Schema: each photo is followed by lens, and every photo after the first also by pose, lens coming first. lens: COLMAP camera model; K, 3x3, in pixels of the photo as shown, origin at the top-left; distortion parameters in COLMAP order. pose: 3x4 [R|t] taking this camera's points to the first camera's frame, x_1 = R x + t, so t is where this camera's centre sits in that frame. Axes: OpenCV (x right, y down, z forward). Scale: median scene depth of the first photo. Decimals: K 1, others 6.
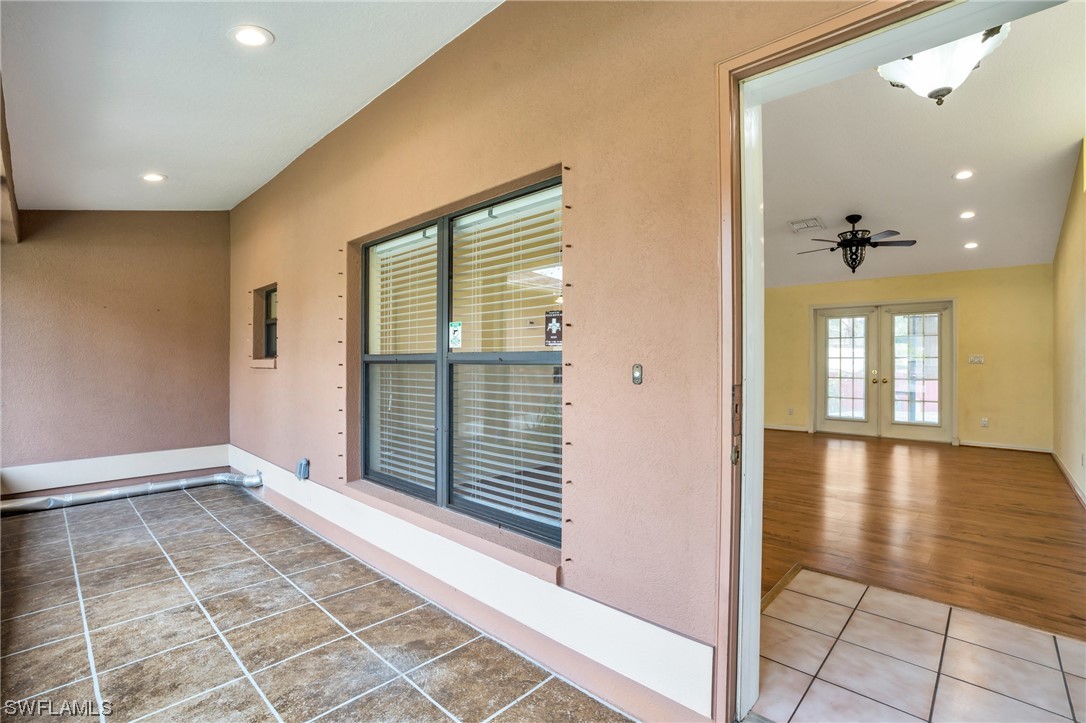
lens RADIAL K [[495.3, 0, 545.6], [0, 495.3, 362.5], [0, 0, 1]] dist [-0.030239, 0.005493]
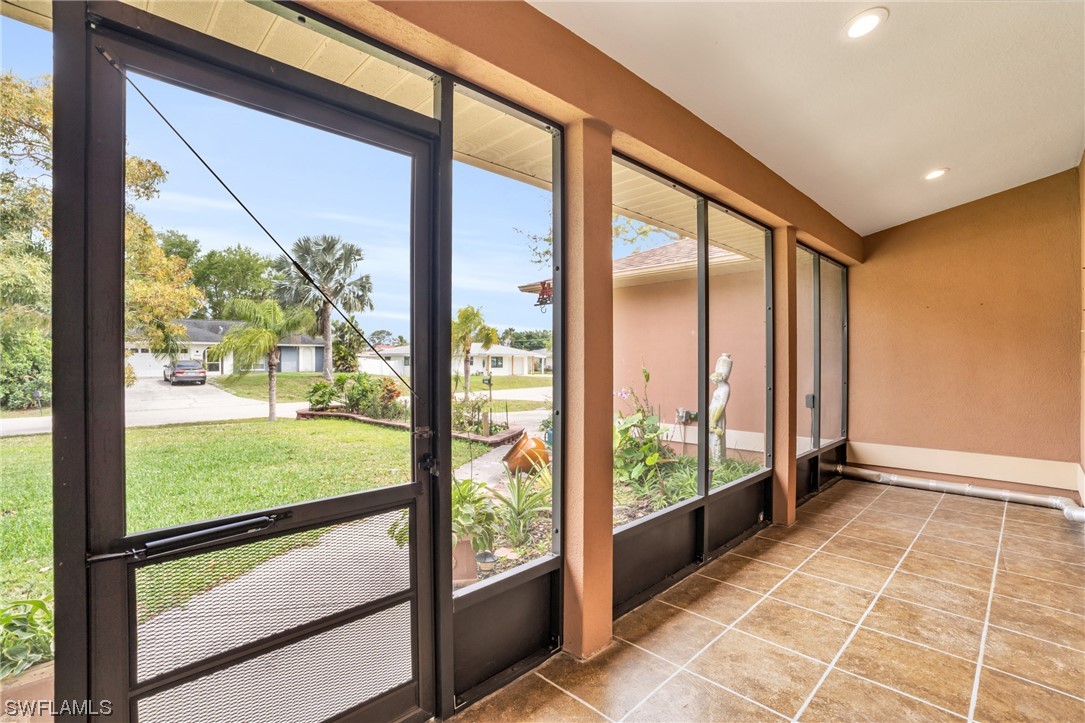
lens RADIAL K [[494.8, 0, 532.4], [0, 494.8, 361.1], [0, 0, 1]] dist [-0.030239, 0.005493]
pose [[-0.051865, 0.002247, -0.998652, 0.277477], [0.000336, 0.999997, 0.002232, 0.000987], [0.998654, -0.000220, -0.051865, 0.271869]]
